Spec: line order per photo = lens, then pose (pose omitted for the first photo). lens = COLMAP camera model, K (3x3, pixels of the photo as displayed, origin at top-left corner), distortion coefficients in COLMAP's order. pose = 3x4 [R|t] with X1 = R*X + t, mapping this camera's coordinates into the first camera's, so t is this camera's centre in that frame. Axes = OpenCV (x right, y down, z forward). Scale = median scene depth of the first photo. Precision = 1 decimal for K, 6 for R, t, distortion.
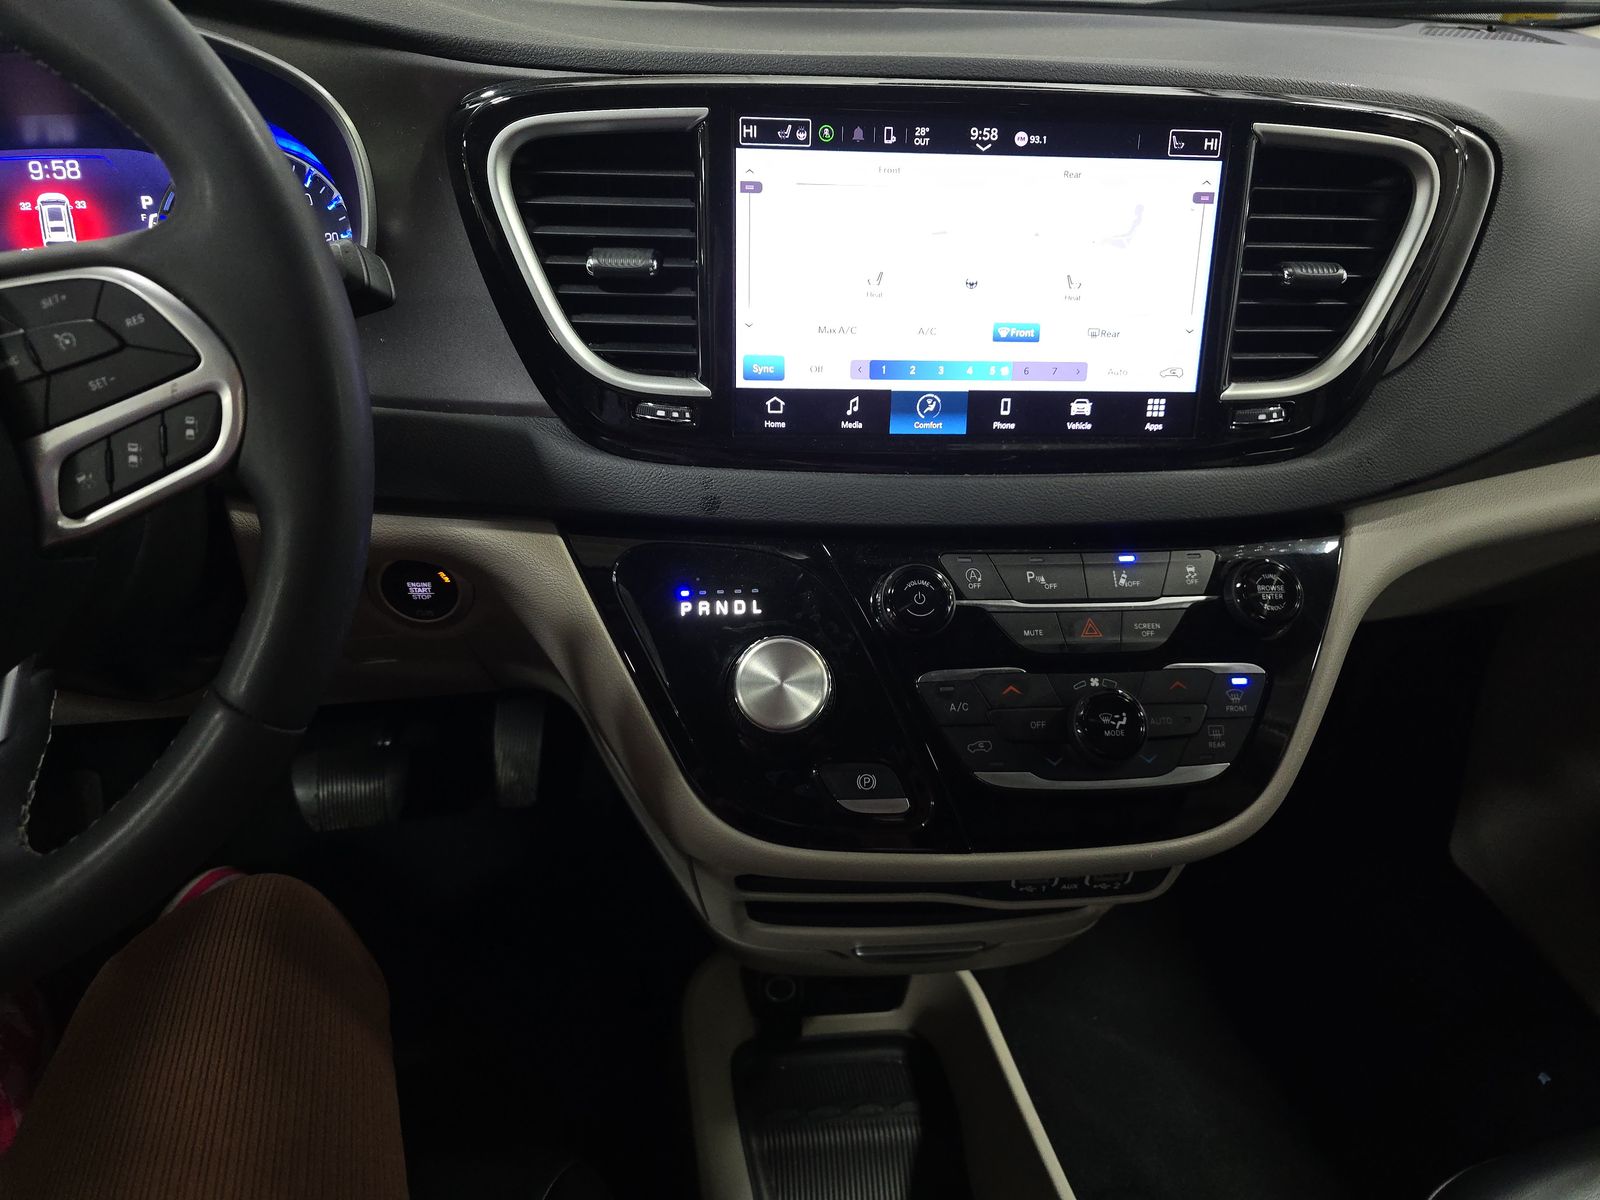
lens RADIAL K [[1076.2, 0, 792.8], [0, 1076.2, 597.6], [0, 0, 1]] dist [0.063010, -0.058894]
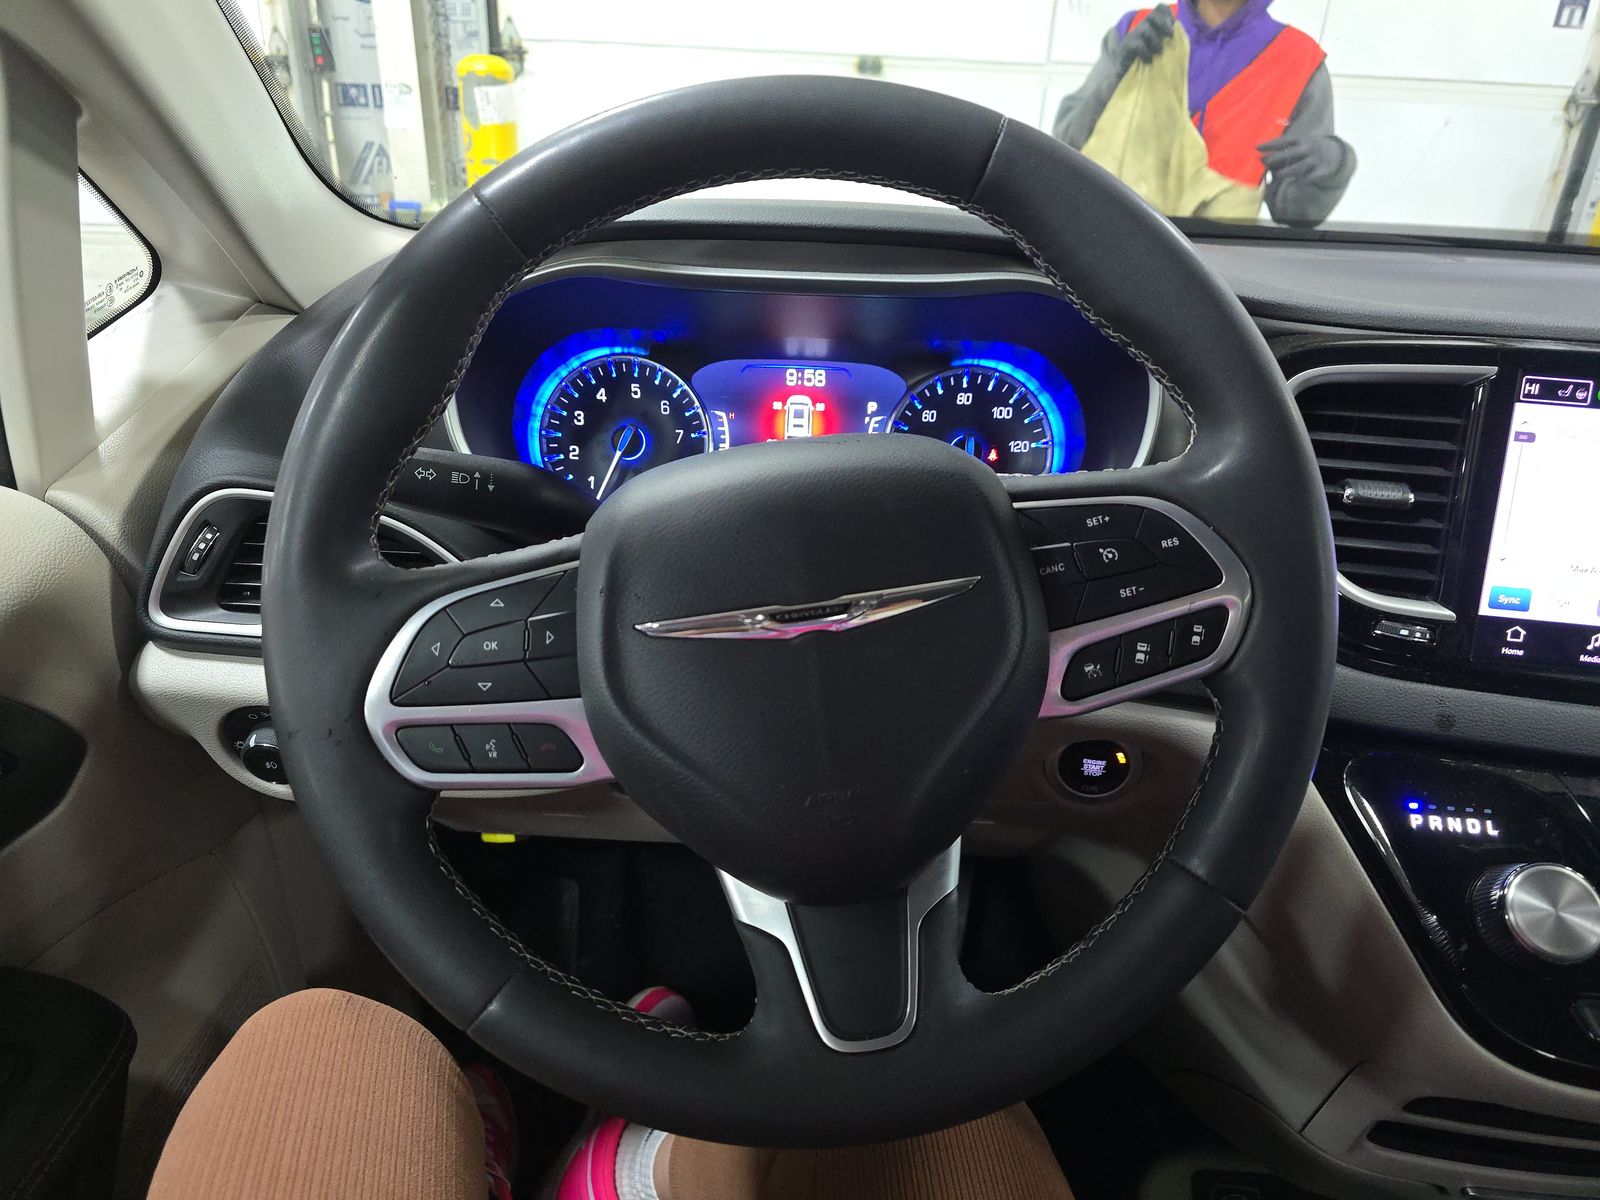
lens RADIAL K [[1076.2, 0, 792.8], [0, 1076.2, 597.6], [0, 0, 1]] dist [0.063010, -0.058894]
pose [[0.987030, 0.087881, -0.134349, -0.567322], [-0.106211, 0.985000, -0.135994, 0.005130], [0.120383, 0.148500, 0.981558, -0.127750]]
